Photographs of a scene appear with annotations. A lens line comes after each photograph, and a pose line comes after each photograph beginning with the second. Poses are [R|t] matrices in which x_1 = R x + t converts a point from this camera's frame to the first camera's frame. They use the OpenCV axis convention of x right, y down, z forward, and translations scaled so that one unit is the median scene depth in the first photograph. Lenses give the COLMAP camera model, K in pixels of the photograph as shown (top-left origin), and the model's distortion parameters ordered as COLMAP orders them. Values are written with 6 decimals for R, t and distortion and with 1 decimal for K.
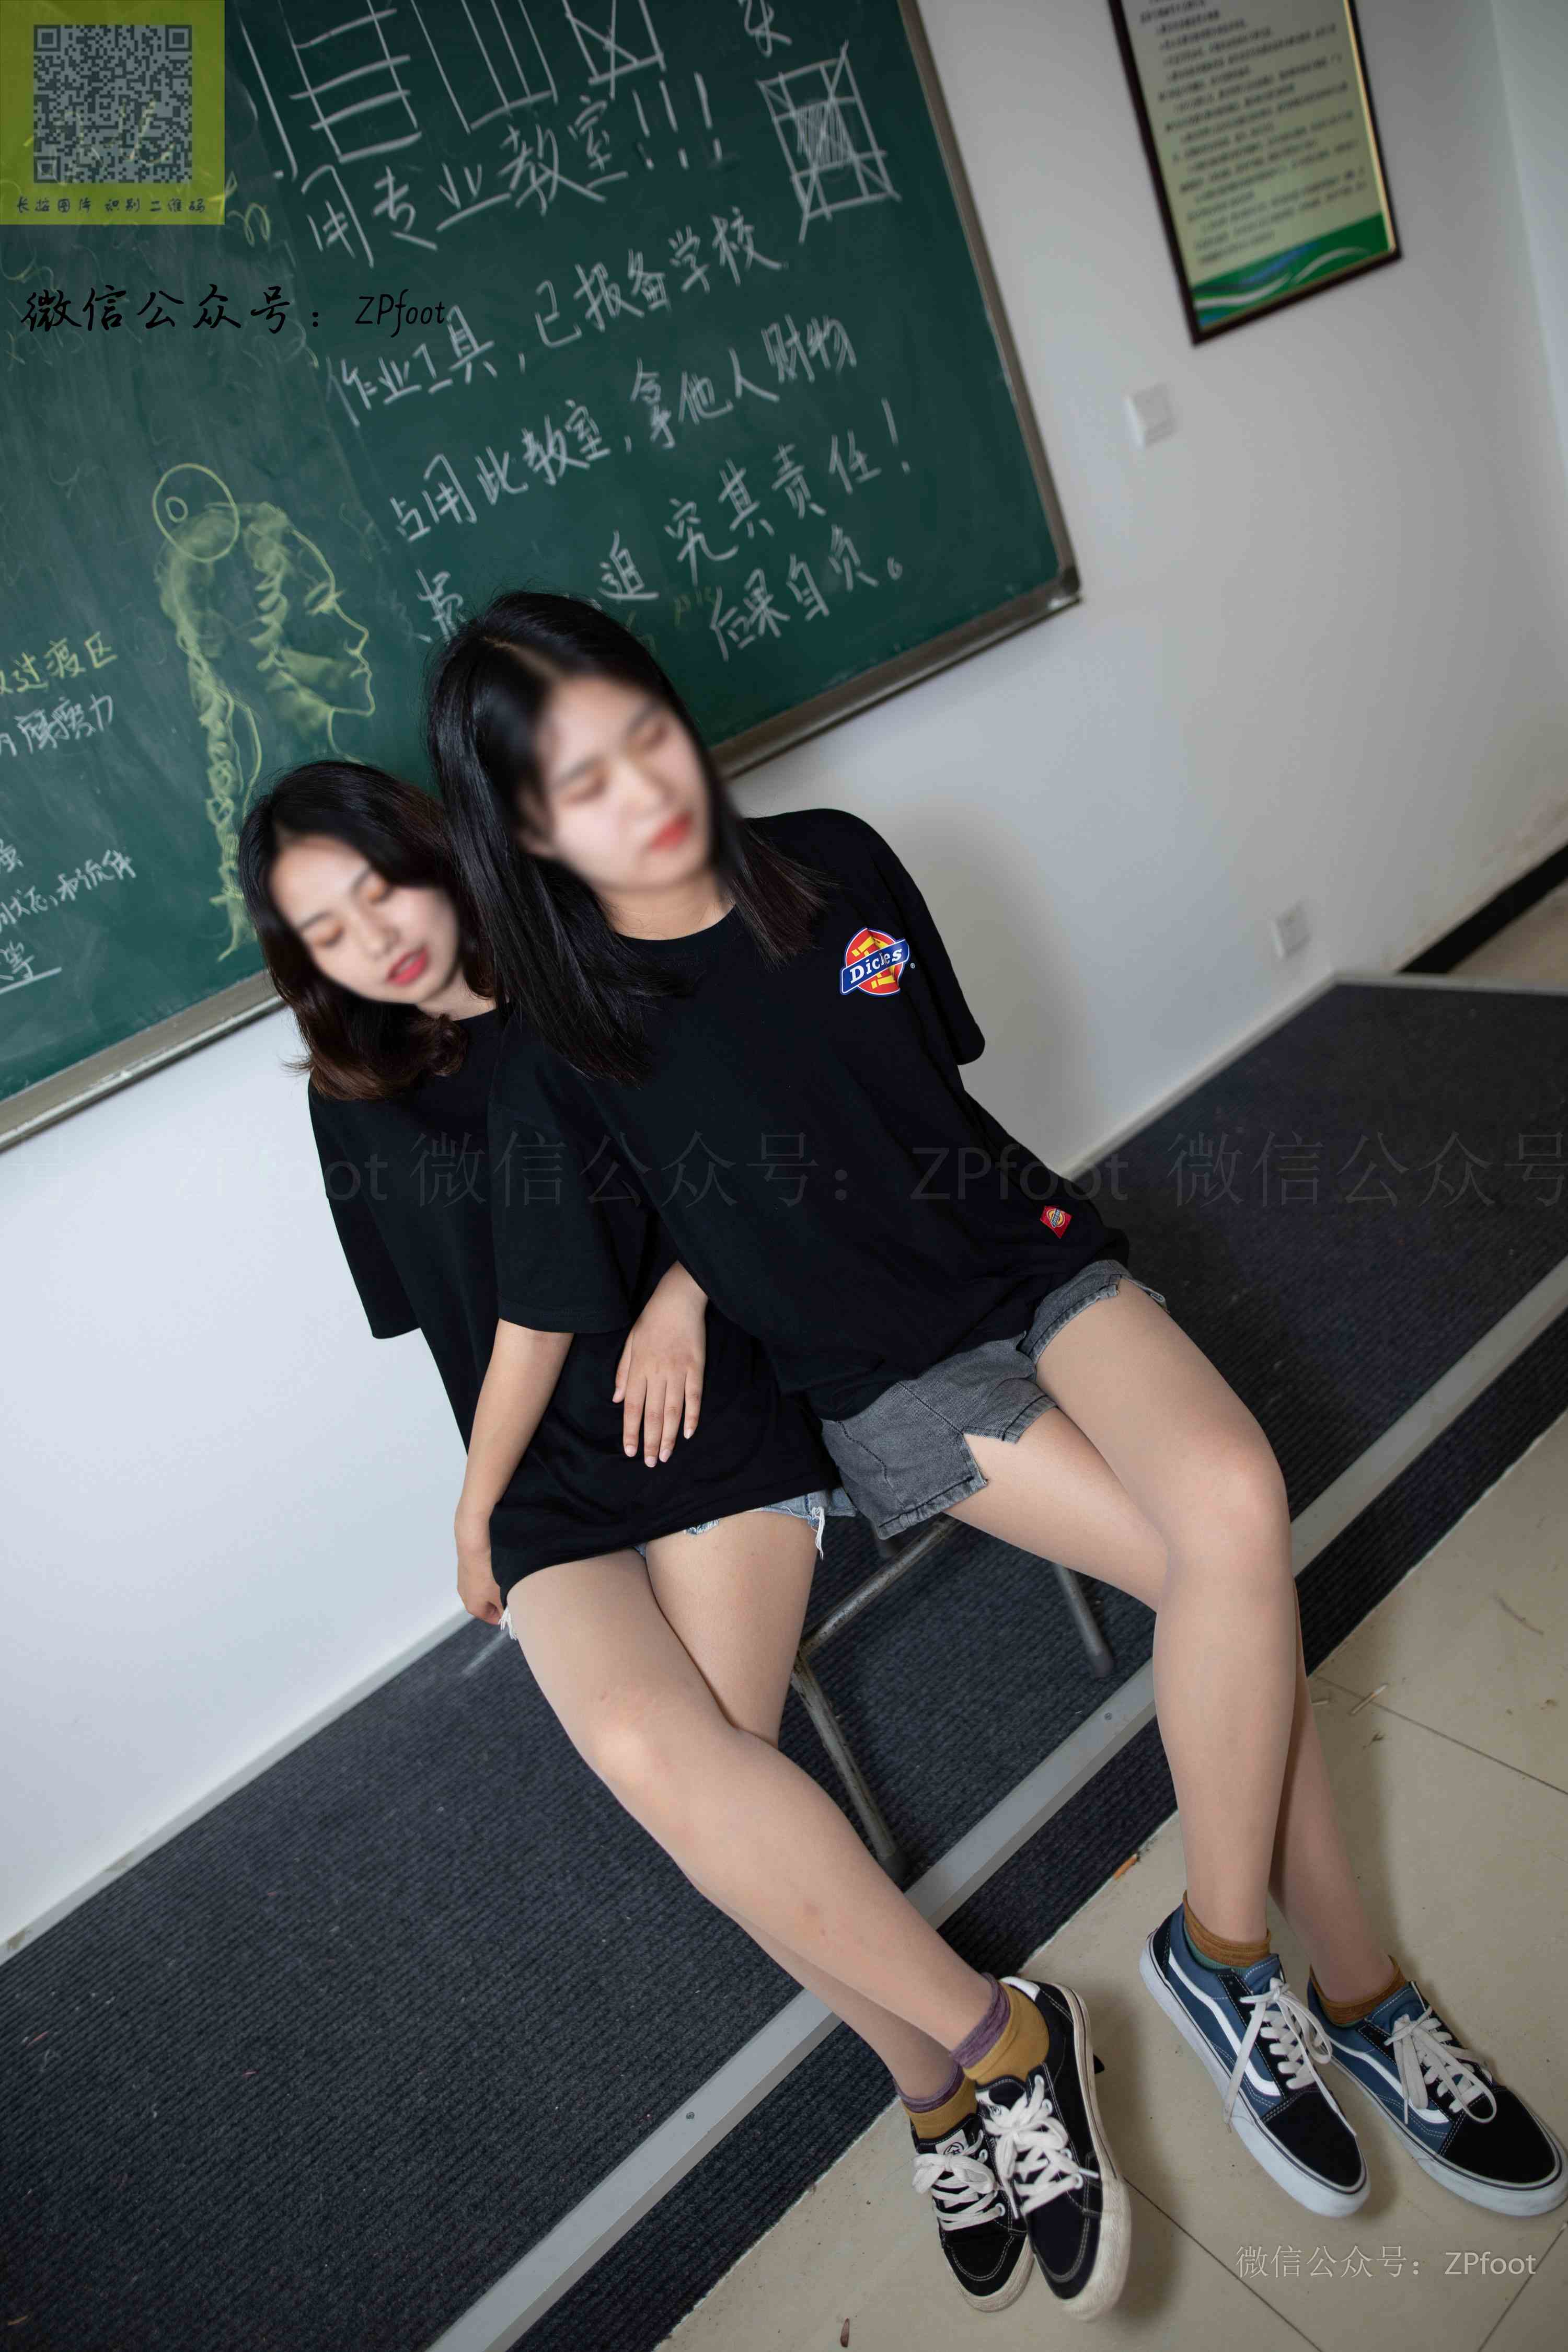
lens RADIAL K [[1621.6, 0, 786.5], [0, 1621.6, 1172.4], [0, 0, 1]] dist [-0.054285, 0.047453]
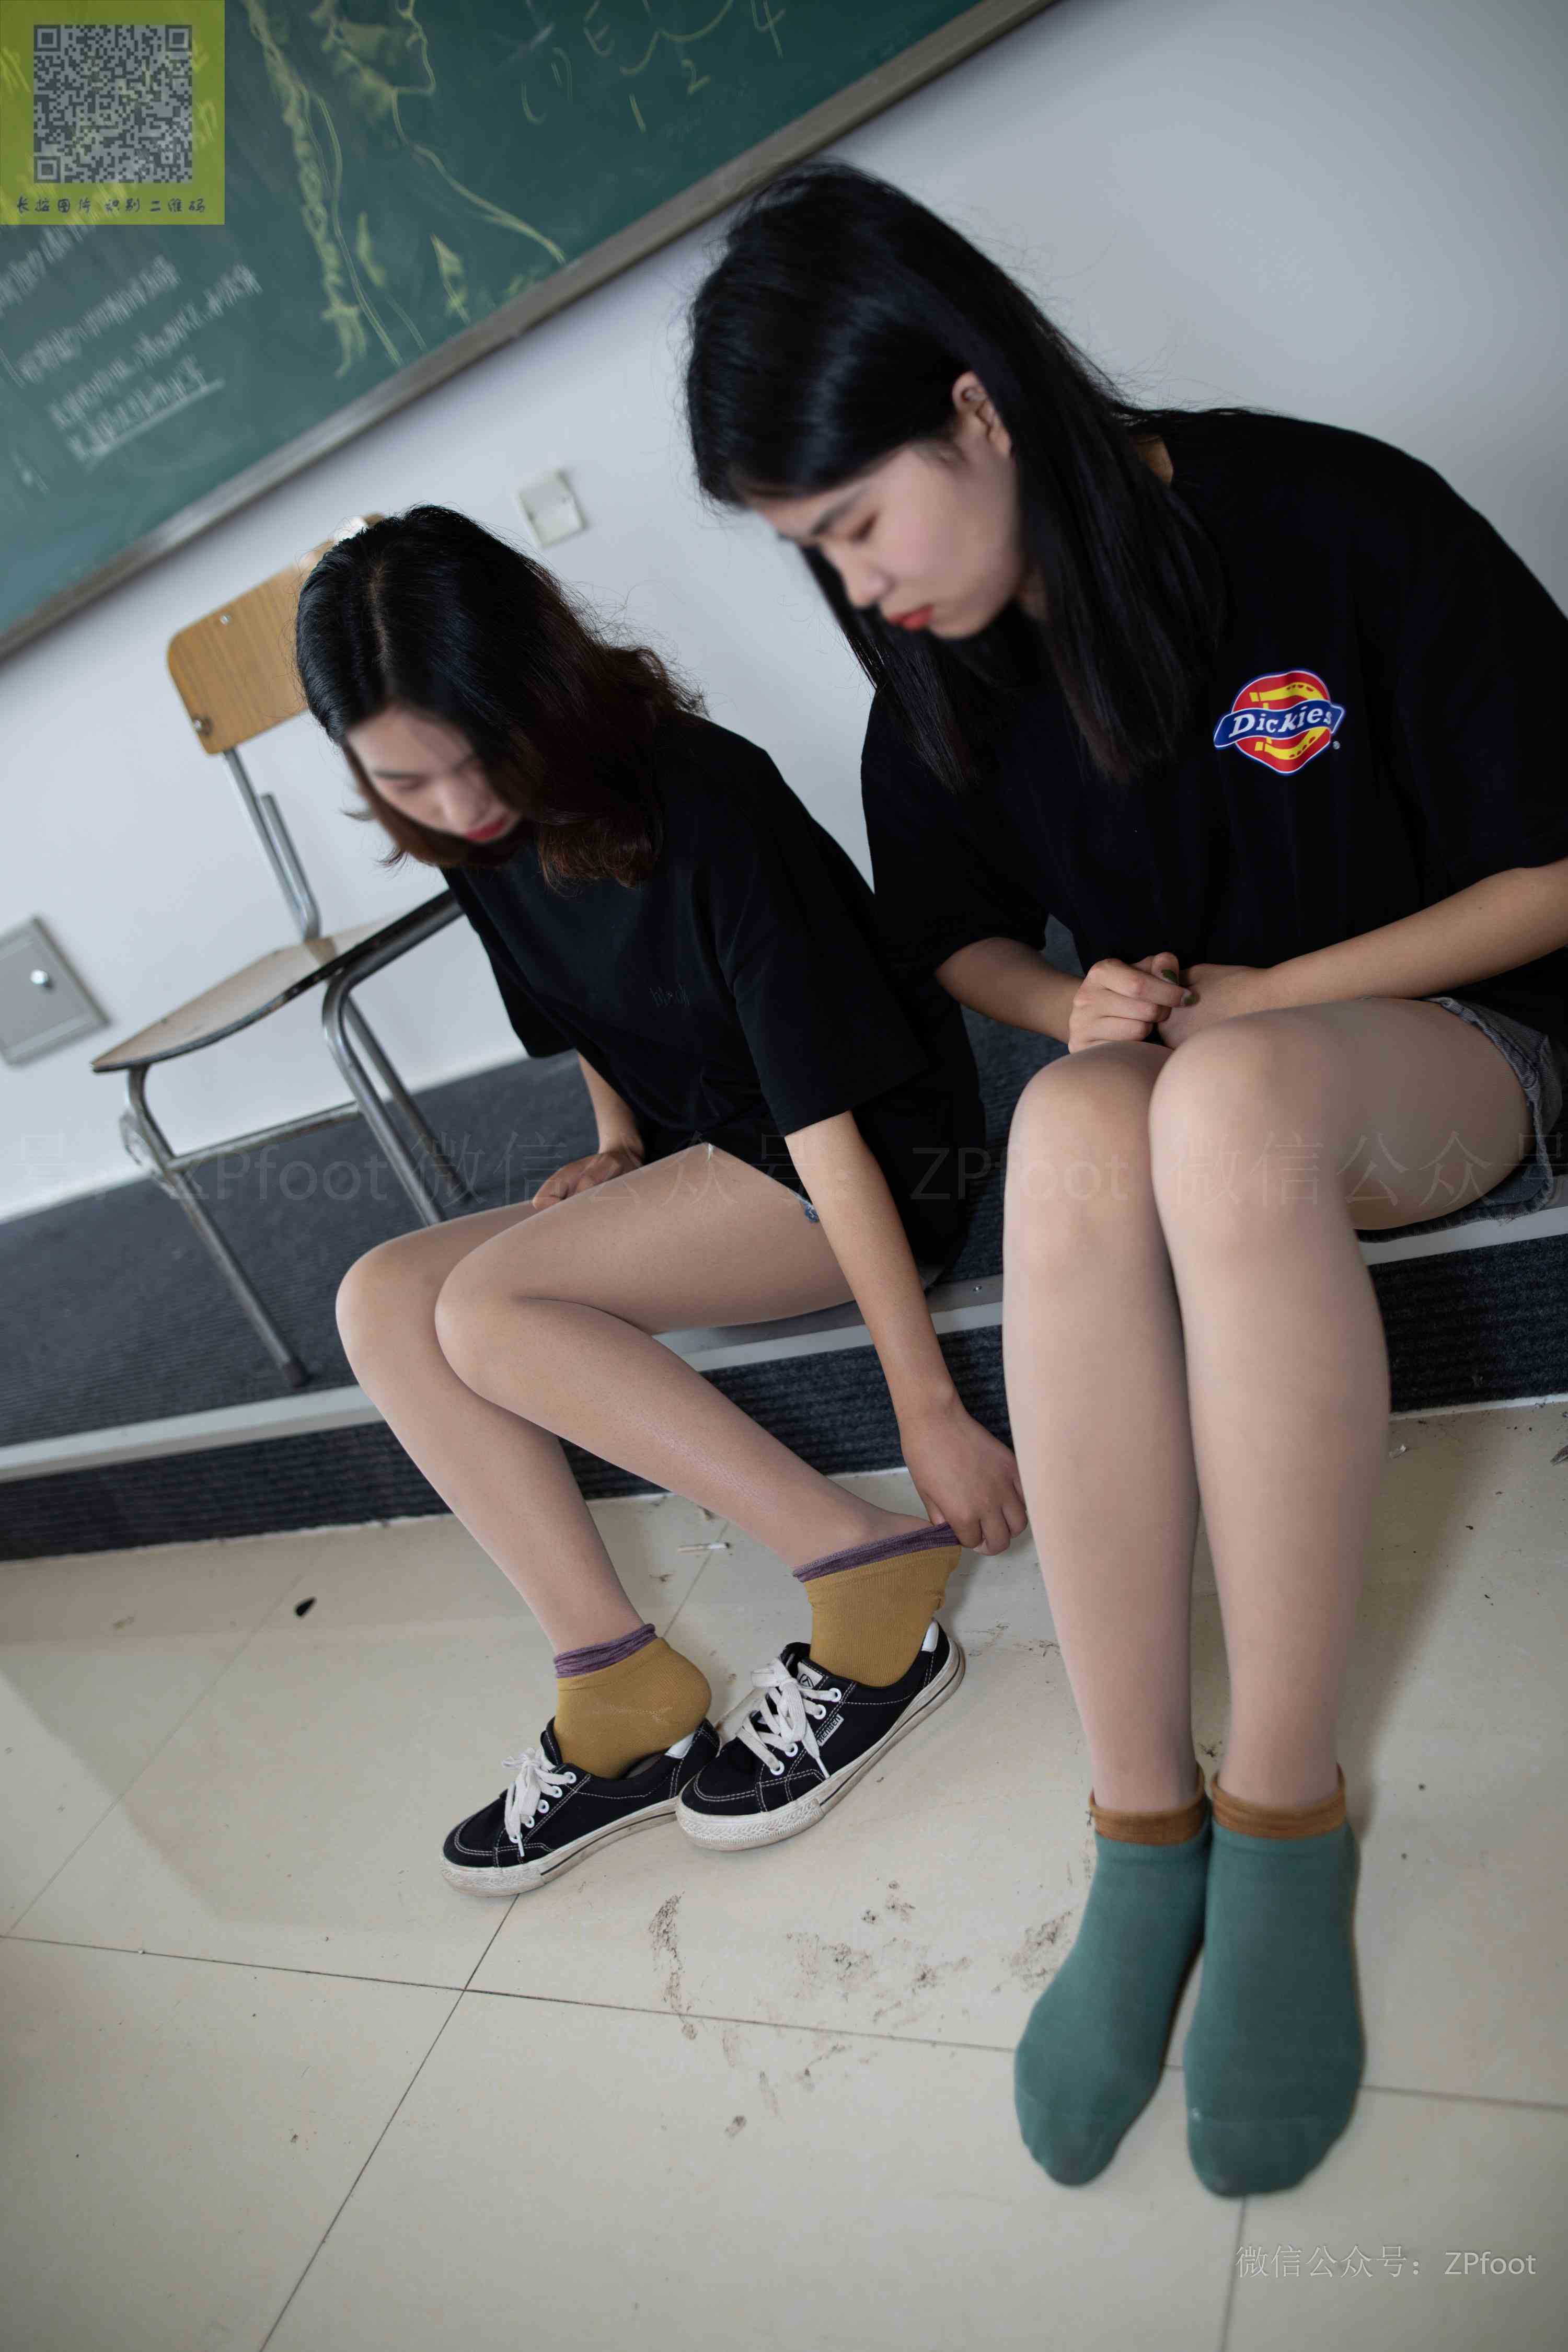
lens RADIAL K [[1621.6, 0, 791.4], [0, 1621.6, 1170.7], [0, 0, 1]] dist [-0.054285, 0.047453]
pose [[0.569398, 0.442028, -0.693106, 0.752514], [-0.093761, 0.872550, 0.479443, -0.201479], [0.816697, -0.208008, 0.538274, 0.544342]]
